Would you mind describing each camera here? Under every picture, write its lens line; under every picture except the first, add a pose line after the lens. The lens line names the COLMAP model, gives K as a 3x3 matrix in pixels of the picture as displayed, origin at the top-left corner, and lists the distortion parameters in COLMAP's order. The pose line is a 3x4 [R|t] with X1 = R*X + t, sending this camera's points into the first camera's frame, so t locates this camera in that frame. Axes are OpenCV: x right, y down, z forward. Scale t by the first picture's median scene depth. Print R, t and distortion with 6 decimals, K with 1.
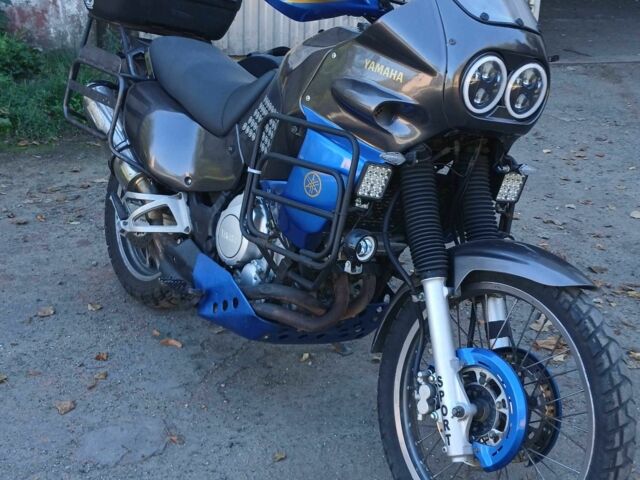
lens RADIAL K [[1053.2, 0, 320.0], [0, 1053.2, 240.0], [0, 0, 1]] dist [0.157168, -0.103143]
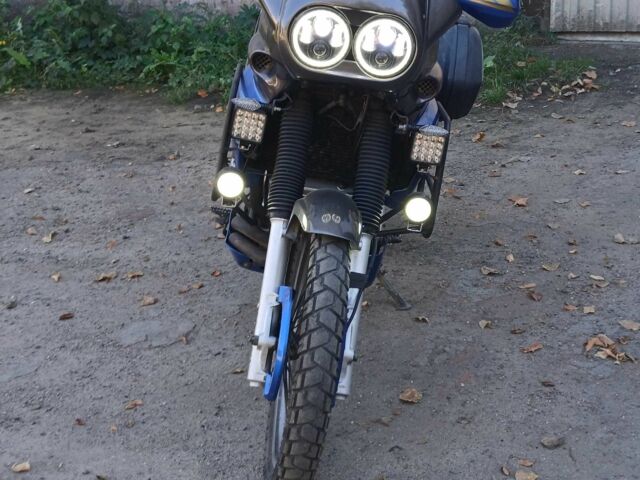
lens RADIAL K [[1053.2, 0, 320.0], [0, 1053.2, 240.0], [0, 0, 1]] dist [0.157168, -0.103143]
pose [[0.820412, 0.128228, -0.557209, 0.733748], [-0.124139, 0.991229, 0.045330, 0.002139], [0.558134, 0.031982, 0.829134, 0.139117]]
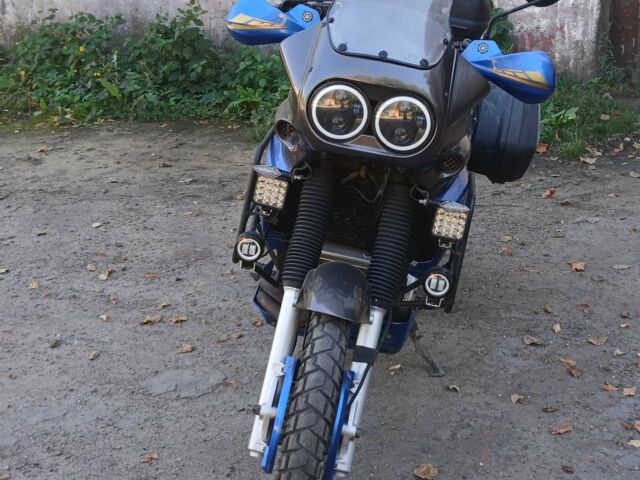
lens RADIAL K [[1053.2, 0, 320.0], [0, 1053.2, 240.0], [0, 0, 1]] dist [0.157168, -0.103143]
pose [[0.748092, 0.161723, -0.643587, 0.799911], [-0.176207, 0.983444, 0.042305, -0.061714], [0.639773, 0.081756, 0.764203, 0.199295]]
